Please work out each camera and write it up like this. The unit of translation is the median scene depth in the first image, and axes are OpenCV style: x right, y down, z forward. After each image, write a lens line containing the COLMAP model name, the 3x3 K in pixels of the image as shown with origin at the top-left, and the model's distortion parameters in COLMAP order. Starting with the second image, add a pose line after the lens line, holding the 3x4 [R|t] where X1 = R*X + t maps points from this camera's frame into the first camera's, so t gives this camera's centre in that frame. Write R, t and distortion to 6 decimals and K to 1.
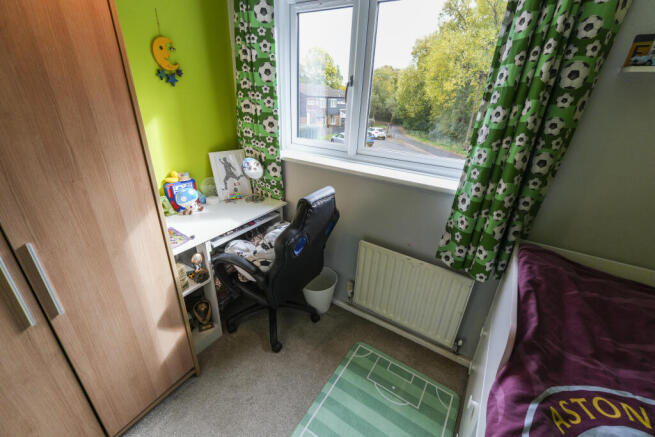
lens RADIAL K [[271.6, 0, 327.5], [0, 271.6, 218.5], [0, 0, 1]] dist [0.002001, 0.000137]
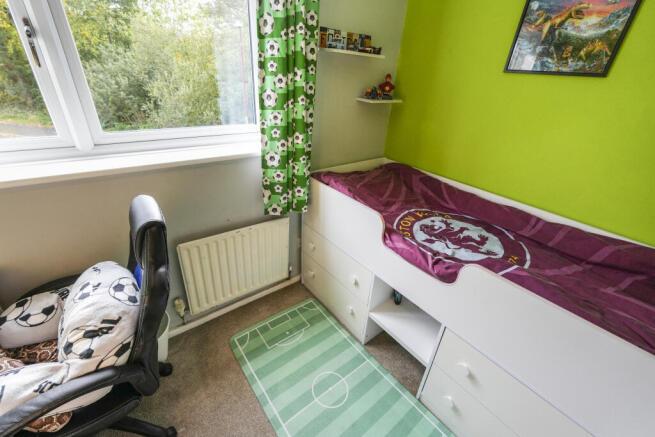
lens RADIAL K [[271.6, 0, 327.5], [0, 271.6, 218.5], [0, 0, 1]] dist [0.002001, 0.000137]
pose [[0.334182, -0.462372, 0.821300, -0.492890], [0.350272, 0.869914, 0.347217, -0.159315], [-0.875004, 0.171645, 0.452666, 0.299271]]
